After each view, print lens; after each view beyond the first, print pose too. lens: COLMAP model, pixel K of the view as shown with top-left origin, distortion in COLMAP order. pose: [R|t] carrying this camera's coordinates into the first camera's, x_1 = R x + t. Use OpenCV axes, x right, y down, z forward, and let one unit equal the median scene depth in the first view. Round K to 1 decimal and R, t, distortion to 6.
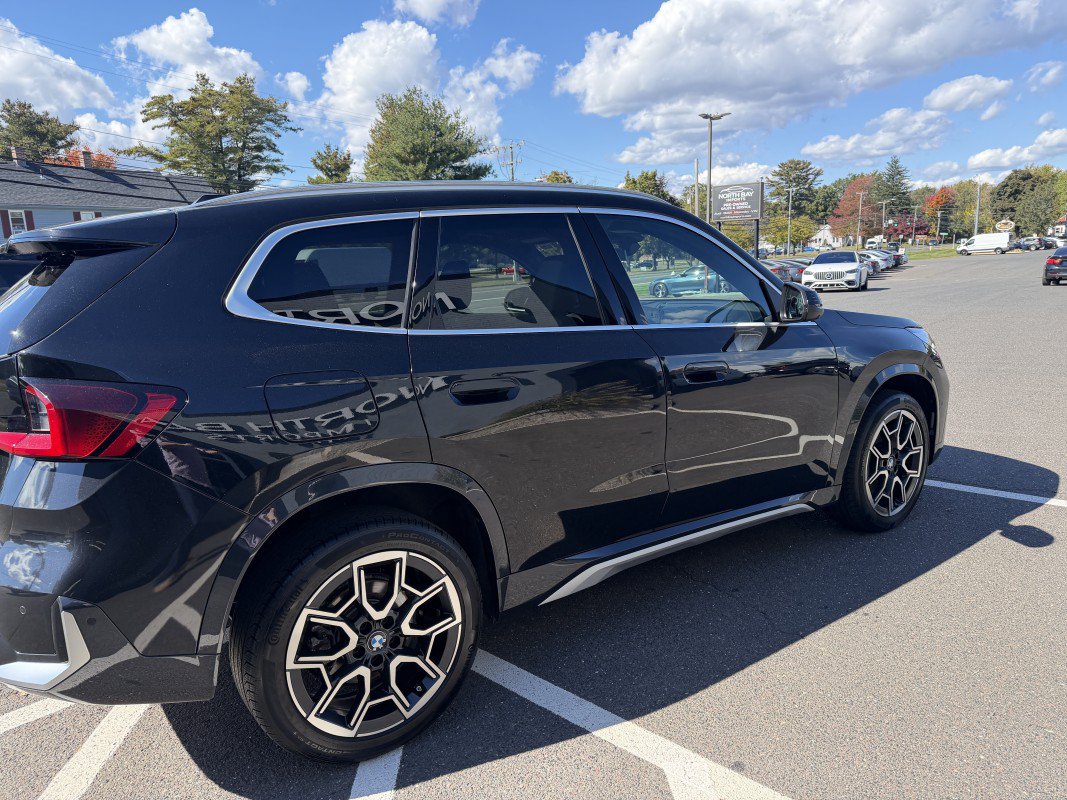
lens RADIAL K [[770.6, 0, 551.9], [0, 770.6, 372.4], [0, 0, 1]] dist [0.008255, -0.005734]
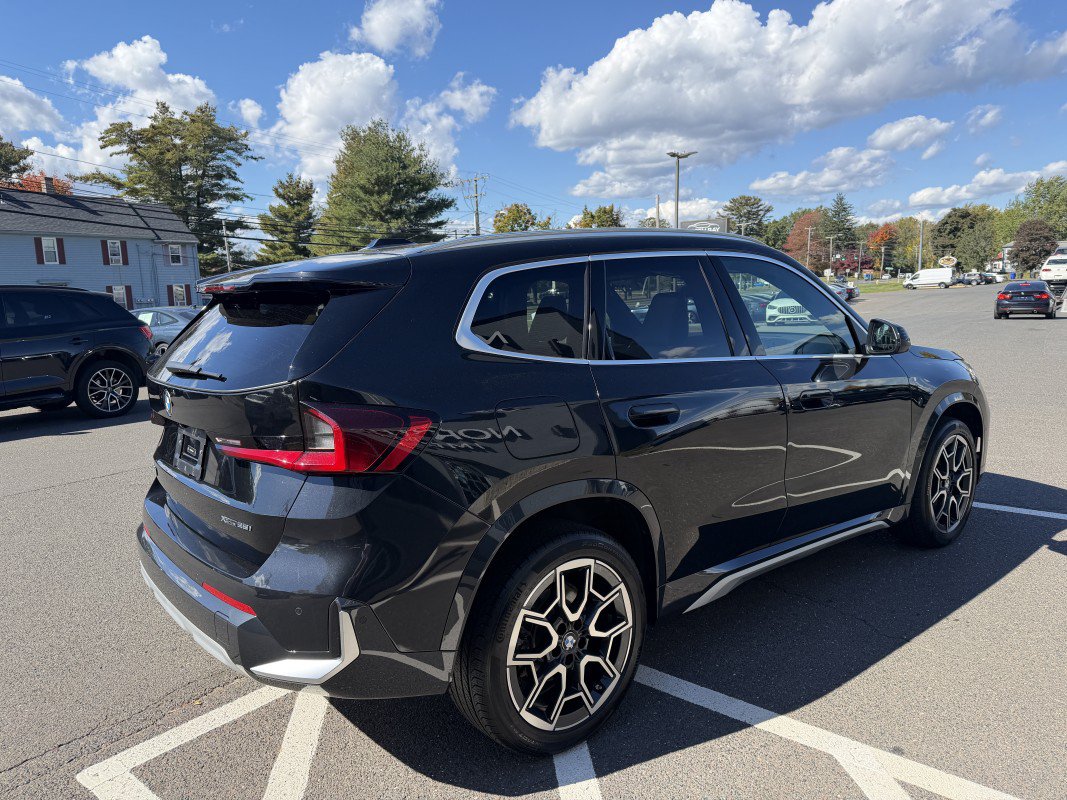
lens RADIAL K [[765.6, 0, 543.4], [0, 765.6, 382.7], [0, 0, 1]] dist [0.048323, -0.062282]
pose [[0.998755, 0.002511, 0.049821, -0.018385], [-0.001227, 0.999666, -0.025797, 0.000440], [-0.049870, 0.025703, 0.998425, -0.005845]]
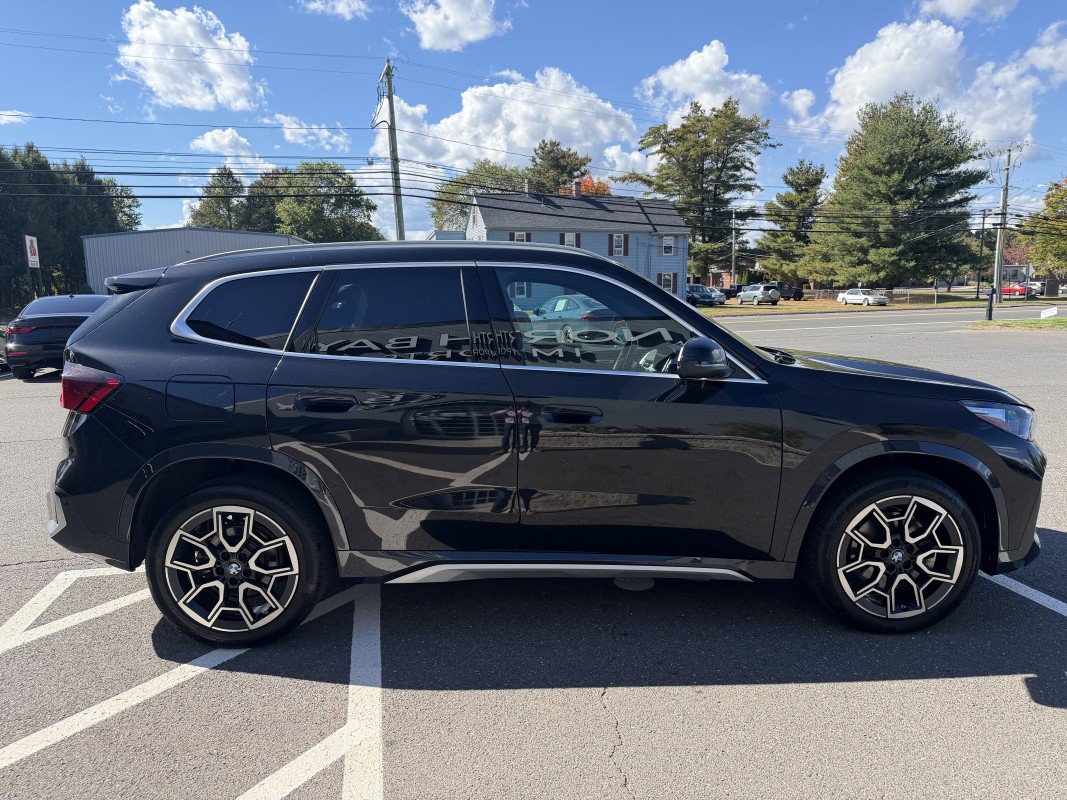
lens RADIAL K [[765.6, 0, 543.4], [0, 765.6, 382.7], [0, 0, 1]] dist [0.048323, -0.062282]
pose [[0.813122, 0.103301, -0.572854, 0.059127], [-0.105532, 0.993980, 0.029447, -0.005526], [0.572447, 0.036511, 0.819128, 0.008314]]
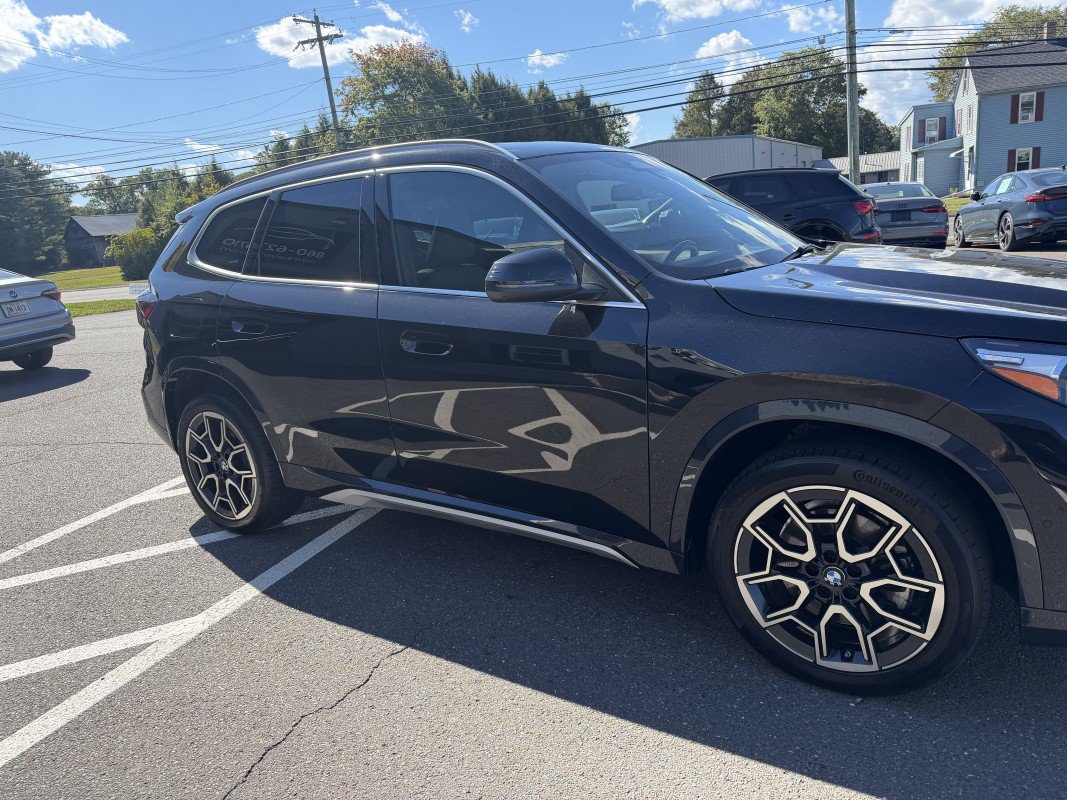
lens RADIAL K [[760.3, 0, 537.8], [0, 760.3, 381.2], [0, 0, 1]] dist [0.044960, -0.032930]
pose [[0.324367, 0.213318, -0.921565, 0.084432], [-0.057846, 0.976890, 0.205764, -0.011695], [0.944161, -0.013434, 0.329210, 0.063289]]
